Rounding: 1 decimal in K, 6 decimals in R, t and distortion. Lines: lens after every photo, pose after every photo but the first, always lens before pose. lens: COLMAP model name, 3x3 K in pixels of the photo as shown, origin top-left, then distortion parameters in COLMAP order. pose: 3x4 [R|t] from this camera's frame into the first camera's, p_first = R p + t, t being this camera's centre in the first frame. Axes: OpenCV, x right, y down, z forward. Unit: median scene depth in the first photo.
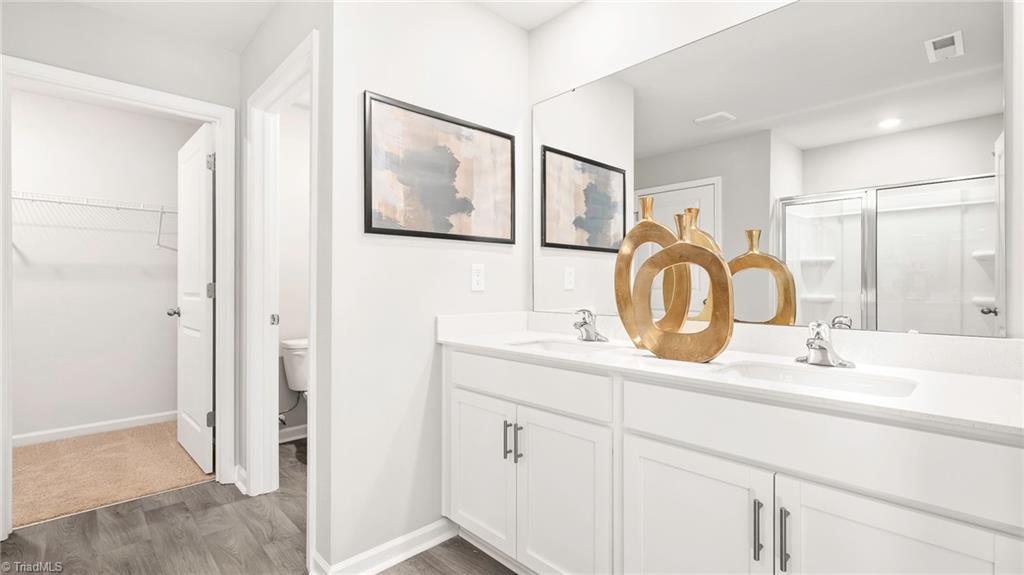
lens RADIAL K [[463.2, 0, 514.2], [0, 463.2, 289.9], [0, 0, 1]] dist [-0.002578, -0.000611]
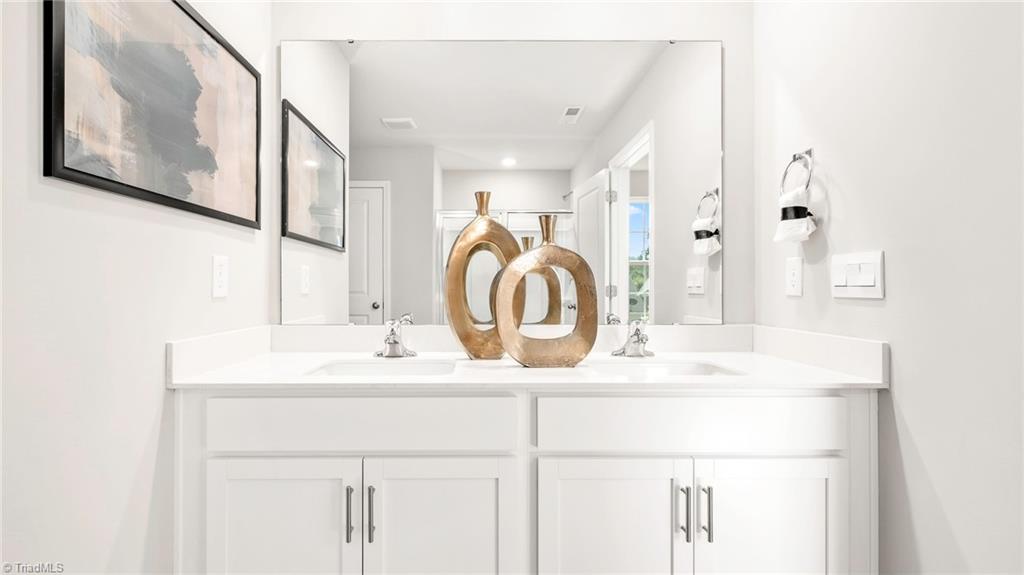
lens RADIAL K [[461.4, 0, 491.7], [0, 461.4, 296.1], [0, 0, 1]] dist [-0.017310, -0.000027]
pose [[0.690179, -0.011809, 0.723543, -0.283942], [0.007318, 0.999930, 0.009340, -0.002848], [-0.723602, -0.001151, 0.690217, 0.297528]]
